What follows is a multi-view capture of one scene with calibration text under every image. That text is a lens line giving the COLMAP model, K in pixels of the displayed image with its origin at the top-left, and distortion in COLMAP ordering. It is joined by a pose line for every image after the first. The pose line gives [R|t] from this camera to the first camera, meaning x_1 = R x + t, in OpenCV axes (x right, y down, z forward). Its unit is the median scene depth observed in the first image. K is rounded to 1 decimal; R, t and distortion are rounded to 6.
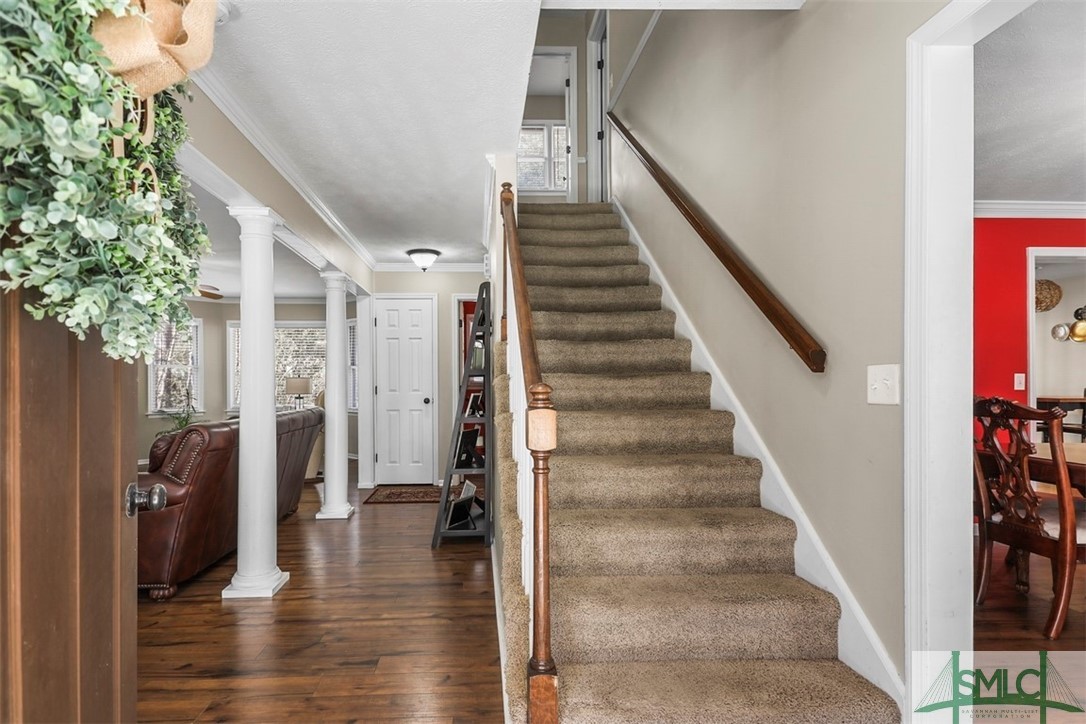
lens RADIAL K [[528.5, 0, 547.7], [0, 528.5, 364.1], [0, 0, 1]] dist [0.016717, -0.009829]
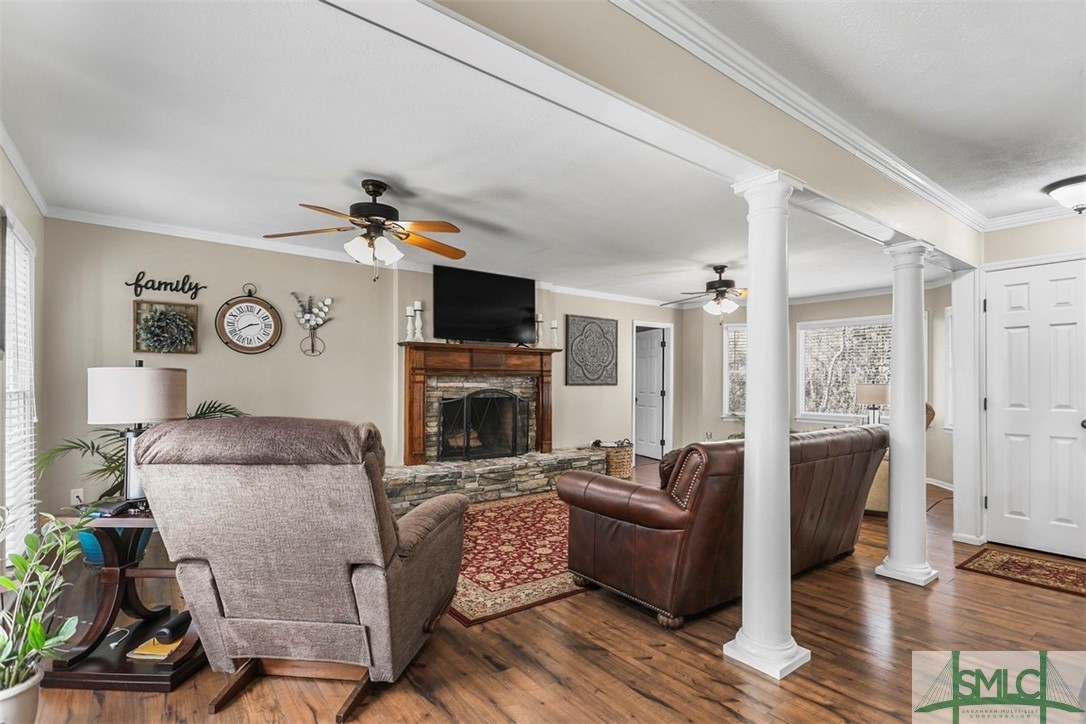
lens RADIAL K [[524.5, 0, 543.2], [0, 524.5, 376.5], [0, 0, 1]] dist [0.003617, 0.000345]
pose [[0.500707, 0.001555, -0.865616, -0.034365], [0.016629, 0.999797, 0.011415, -0.008639], [0.865457, -0.020109, 0.500579, 0.304296]]
